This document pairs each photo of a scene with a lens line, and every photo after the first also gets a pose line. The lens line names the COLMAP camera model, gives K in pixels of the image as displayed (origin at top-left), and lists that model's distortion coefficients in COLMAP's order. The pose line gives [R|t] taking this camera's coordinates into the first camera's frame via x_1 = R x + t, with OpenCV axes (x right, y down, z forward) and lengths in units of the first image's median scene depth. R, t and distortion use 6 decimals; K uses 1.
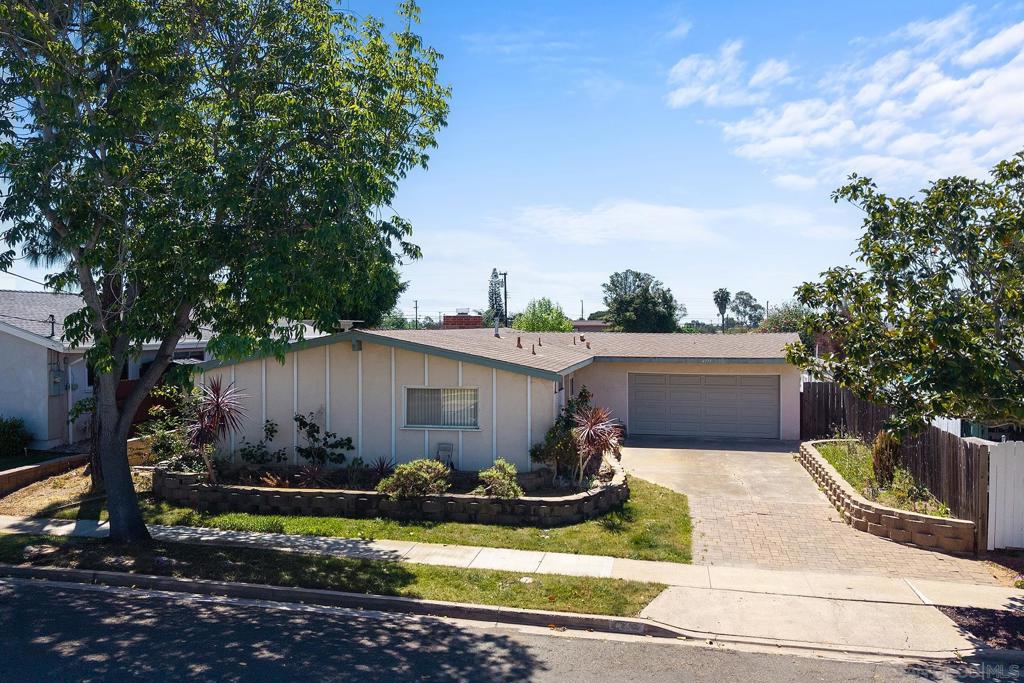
lens RADIAL K [[800.9, 0, 505.5], [0, 800.9, 336.3], [0, 0, 1]] dist [0.008909, -0.007061]
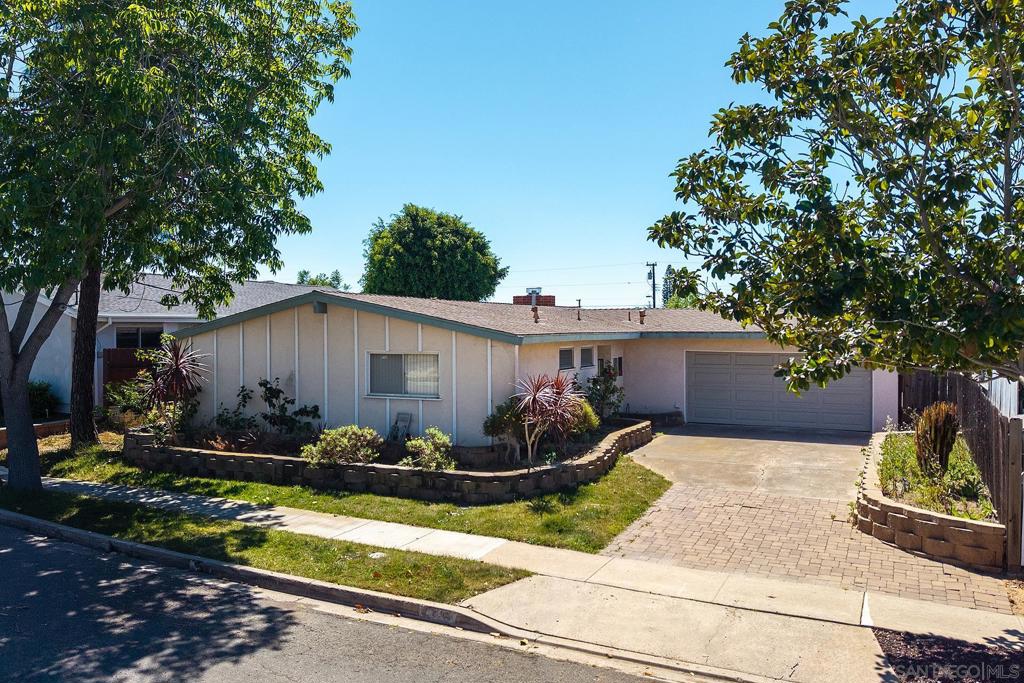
lens RADIAL K [[800.9, 0, 513.2], [0, 800.9, 344.2], [0, 0, 1]] dist [0.008909, -0.007061]
pose [[0.962074, -0.000627, -0.272786, 0.364895], [-0.001020, 0.999982, -0.005898, 0.074396], [0.272785, 0.005952, 0.962057, 0.189878]]
